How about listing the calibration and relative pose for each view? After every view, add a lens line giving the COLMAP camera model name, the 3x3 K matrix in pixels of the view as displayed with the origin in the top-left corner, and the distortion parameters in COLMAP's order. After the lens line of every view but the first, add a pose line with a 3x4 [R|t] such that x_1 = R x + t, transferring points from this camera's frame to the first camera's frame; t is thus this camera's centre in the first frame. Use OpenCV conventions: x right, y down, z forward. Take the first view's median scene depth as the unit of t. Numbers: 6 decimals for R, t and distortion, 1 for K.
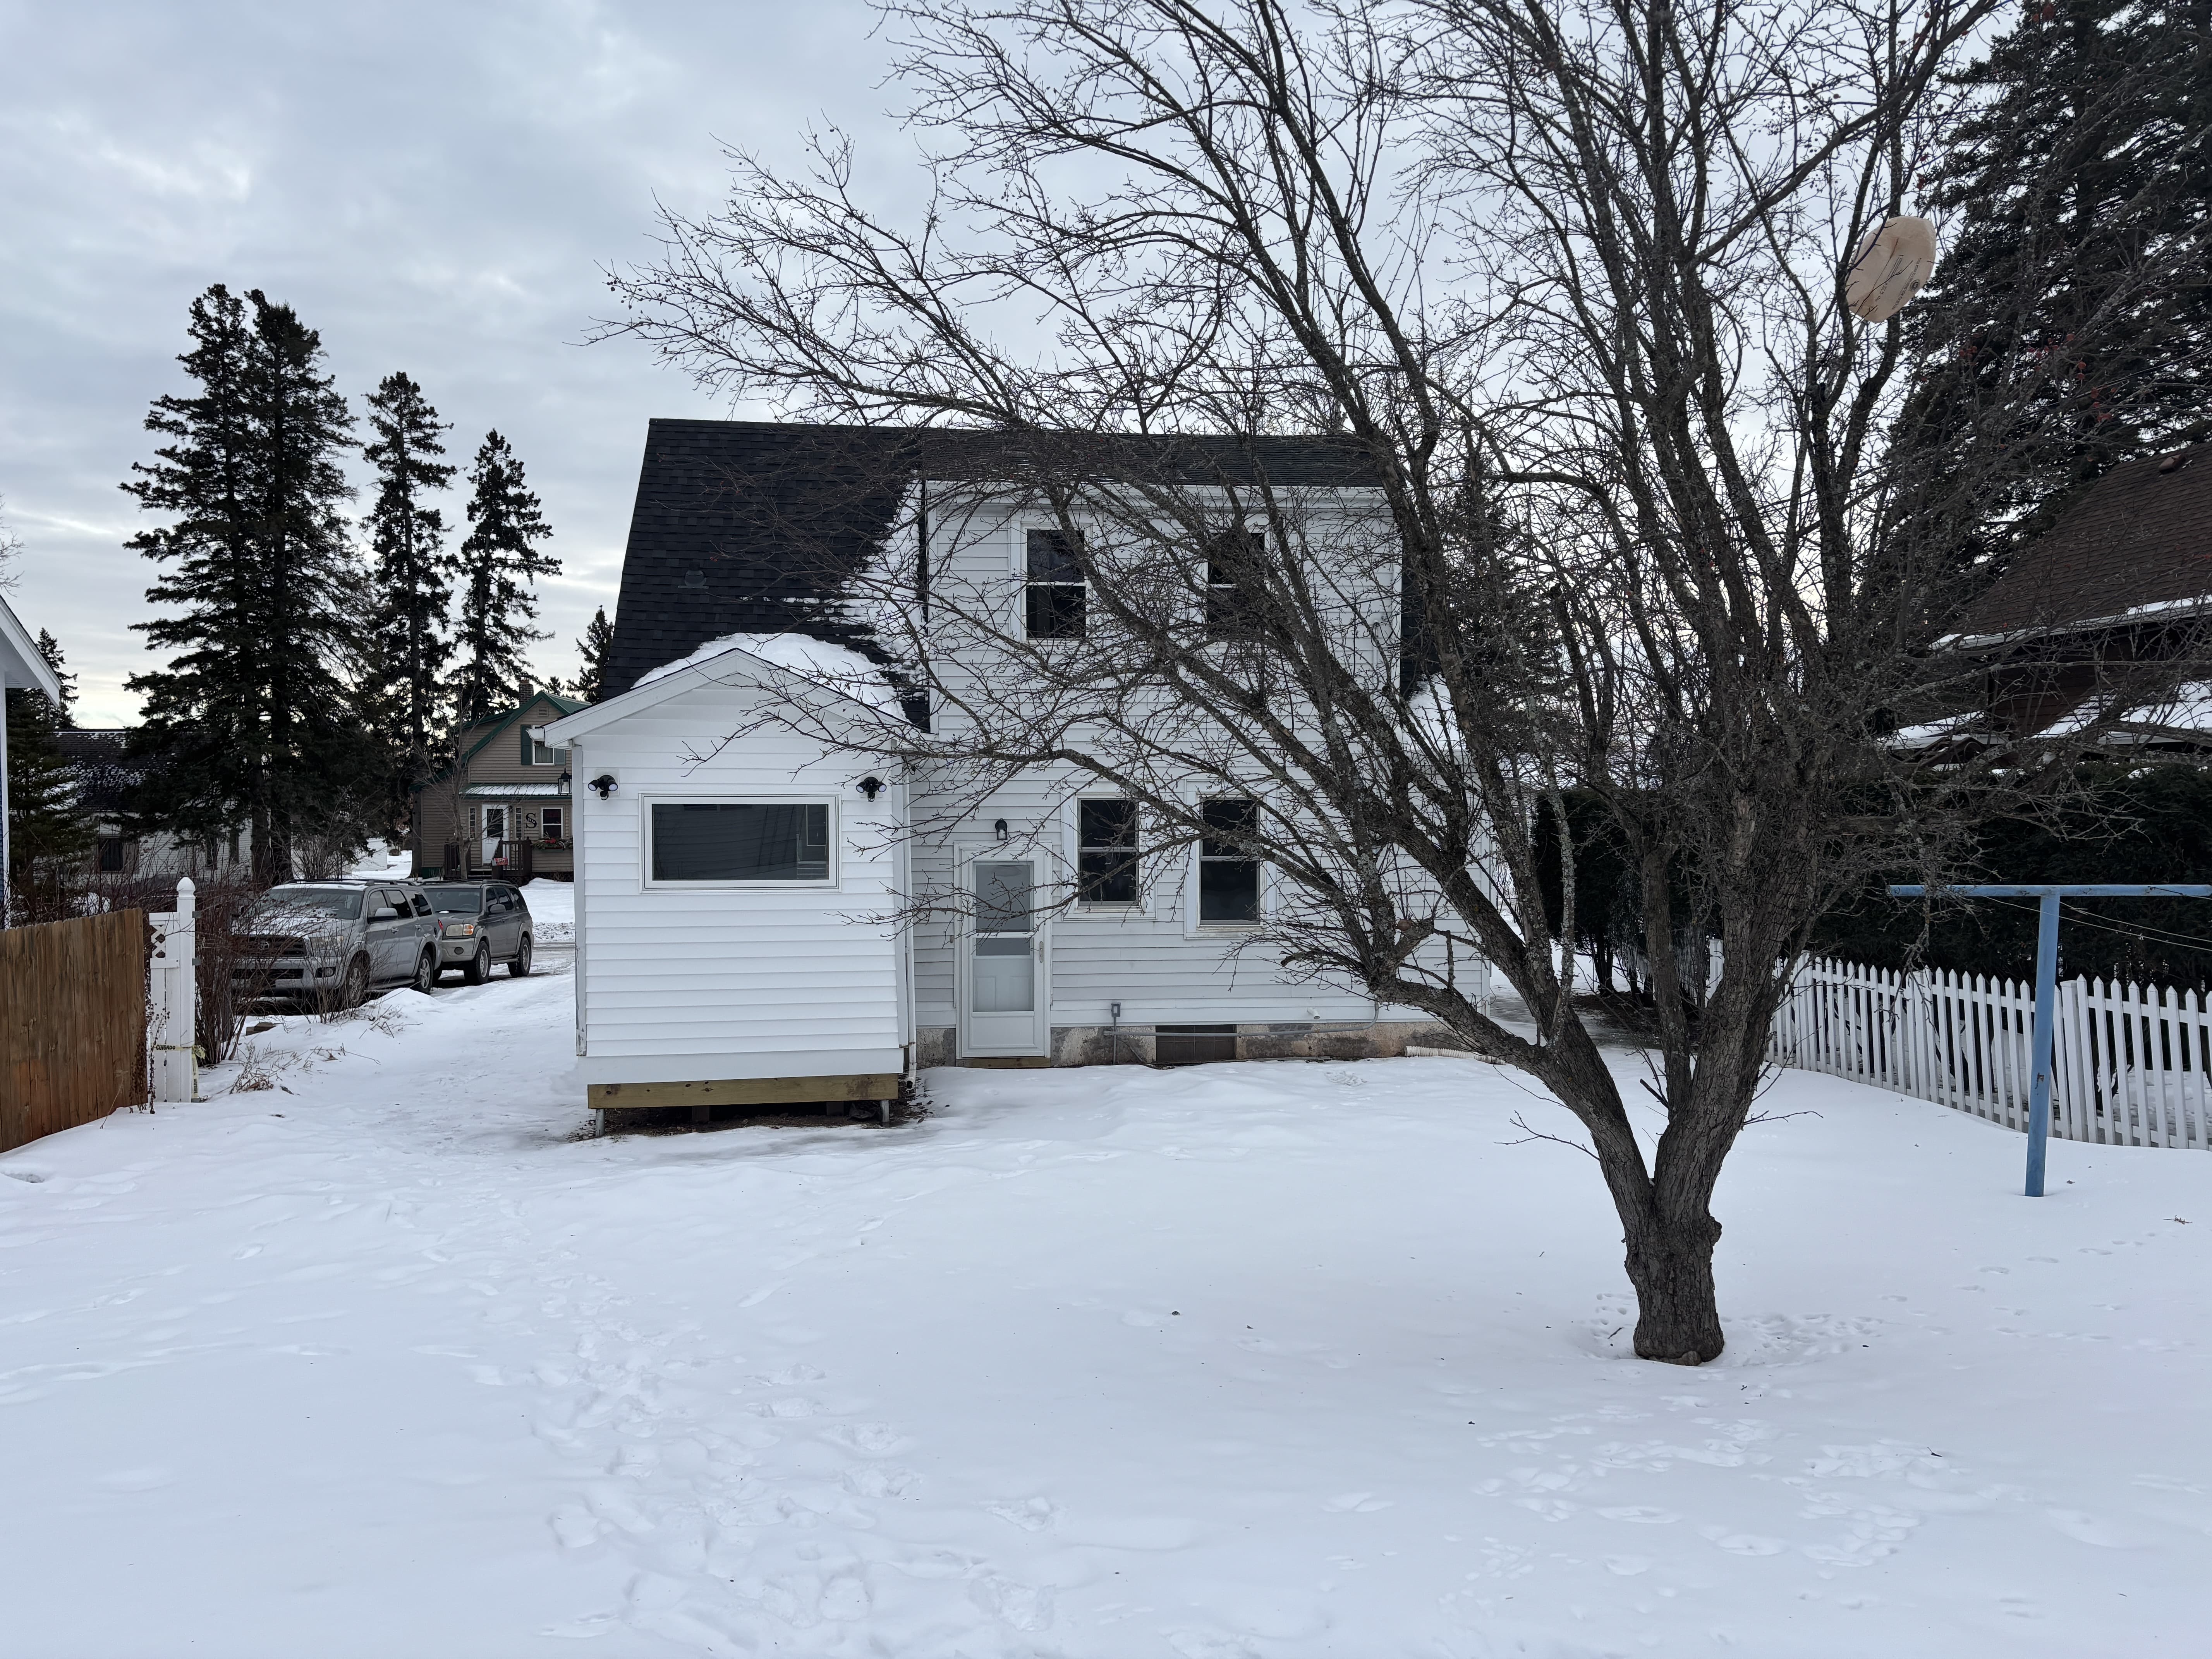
lens RADIAL K [[1683.7, 0, 1115.4], [0, 1683.7, 829.7], [0, 0, 1]] dist [0.071403, -0.065324]
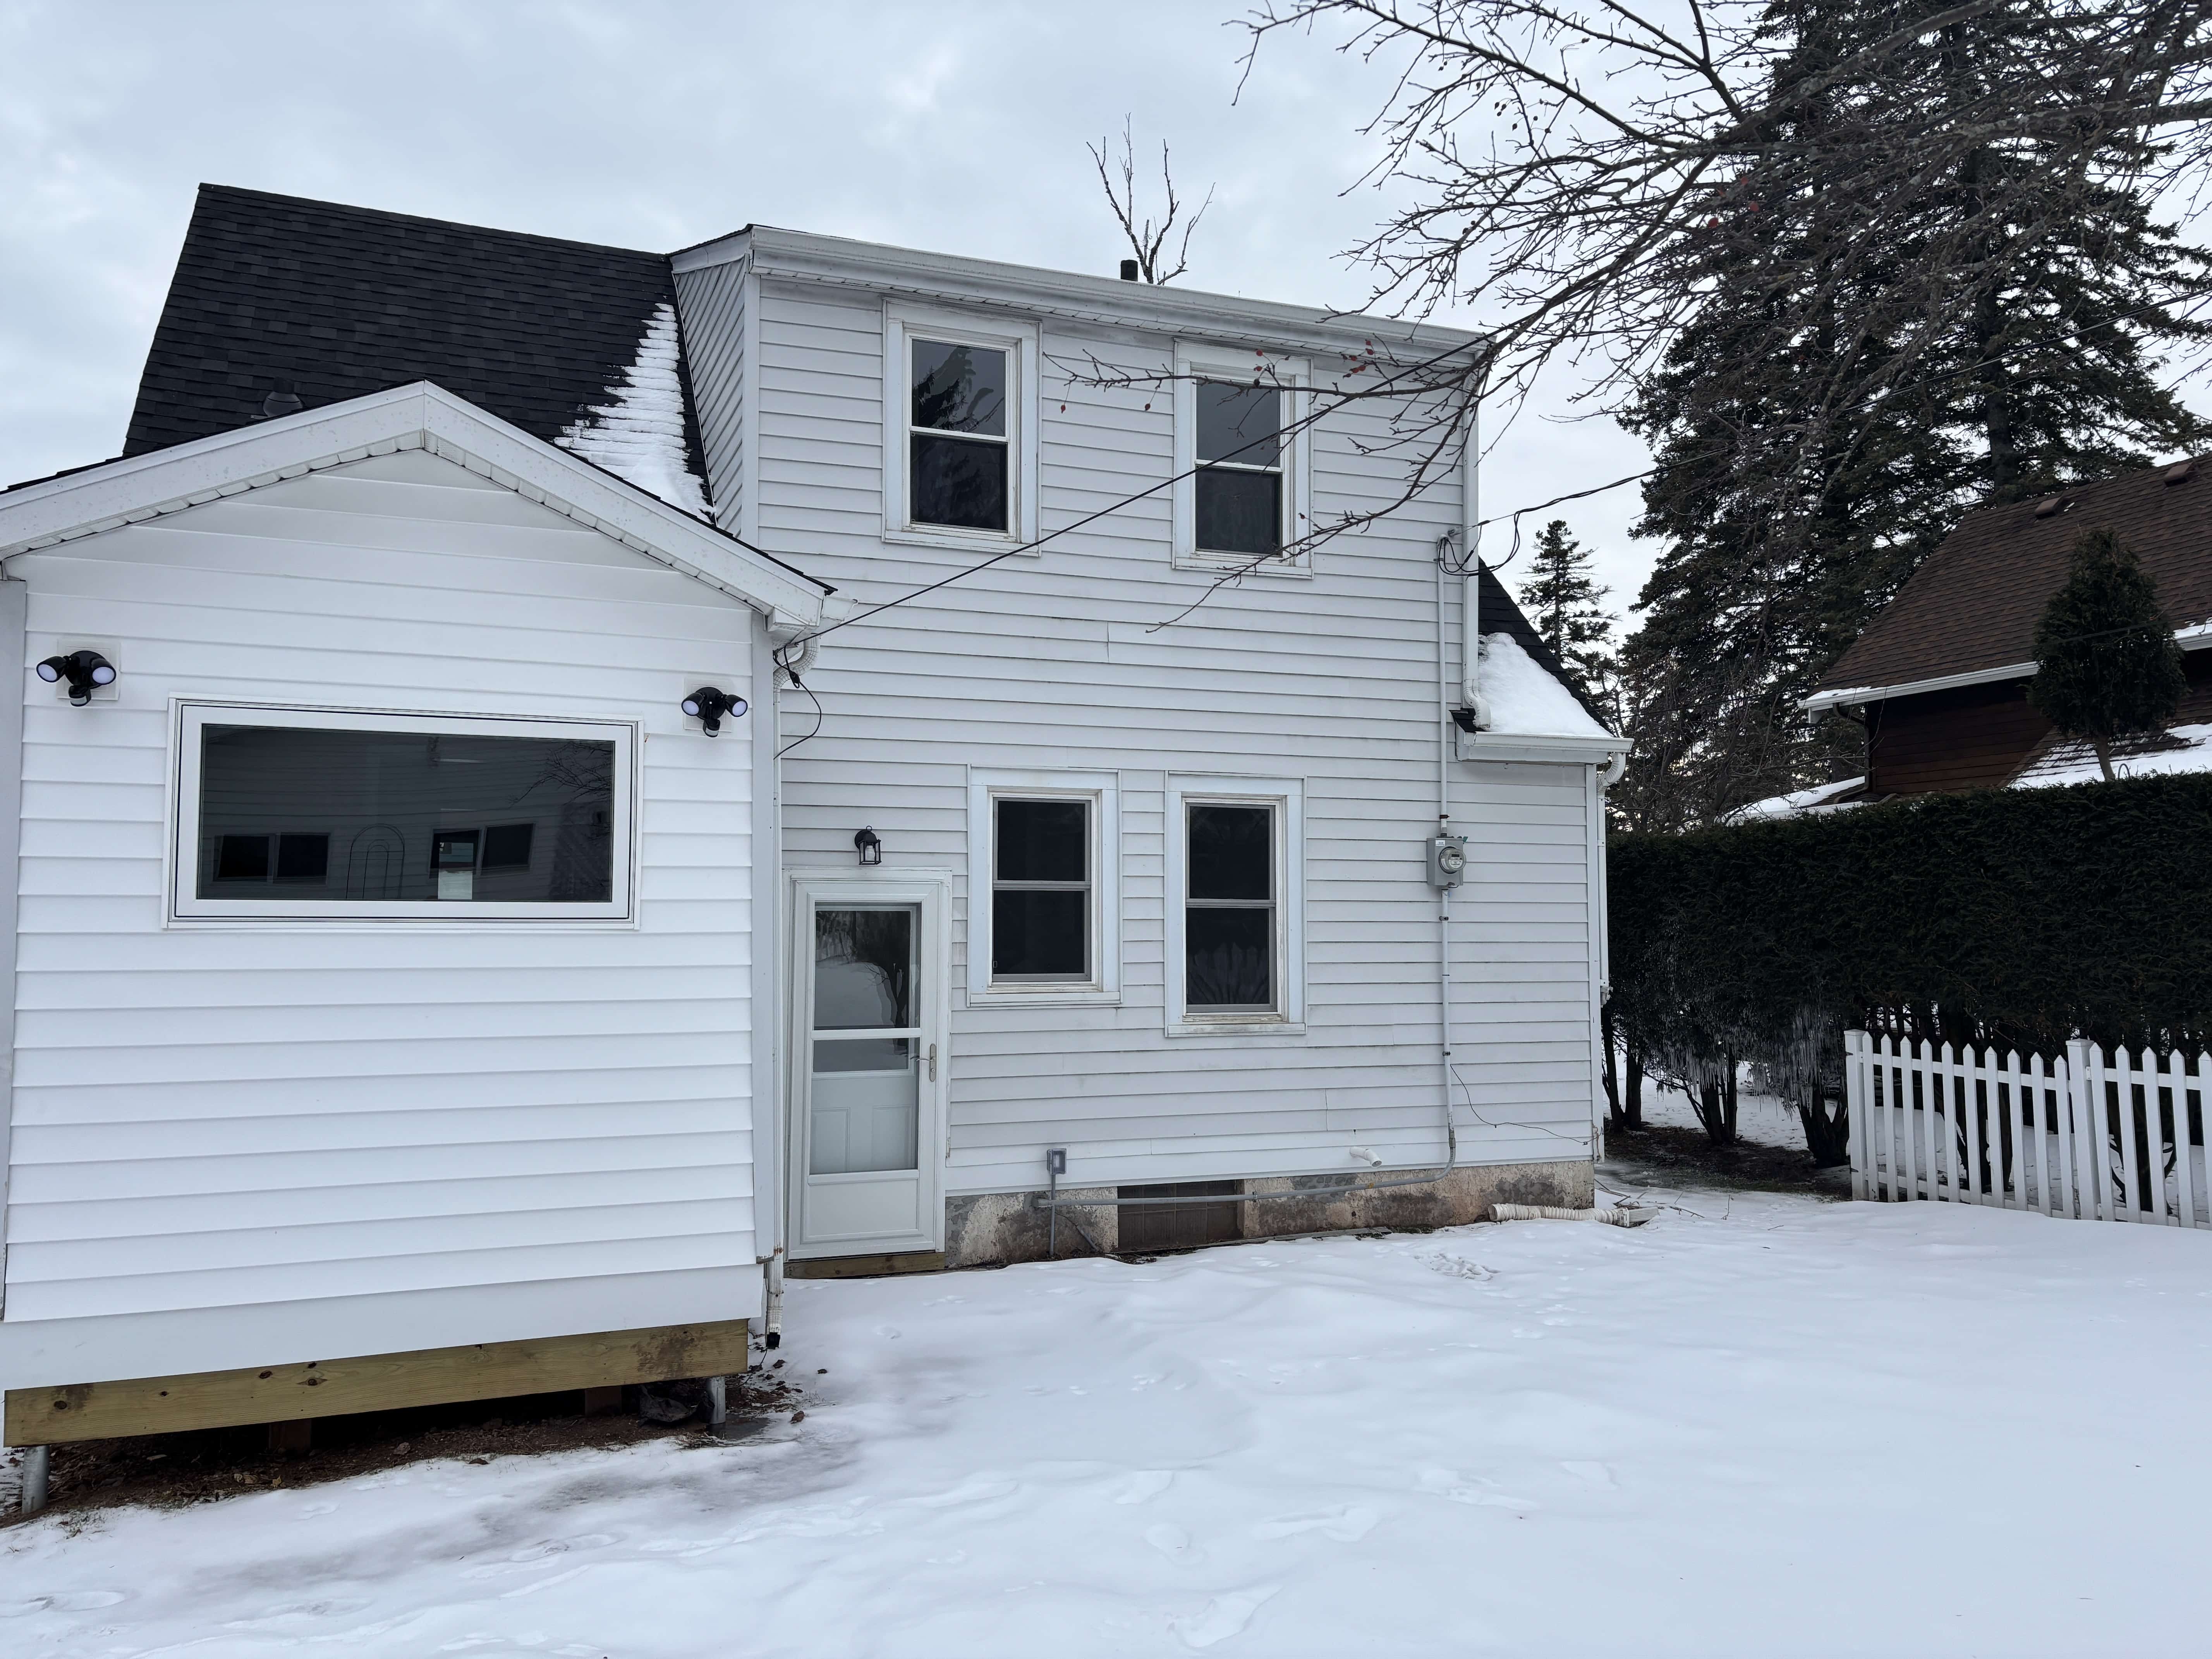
lens RADIAL K [[1683.7, 0, 1092.6], [0, 1683.7, 816.3], [0, 0, 1]] dist [0.071403, -0.065324]
pose [[0.972622, 0.012517, 0.232054, -0.124130], [0.008425, 0.995993, -0.089039, 0.040482], [-0.232238, 0.088556, 0.968619, 0.425378]]
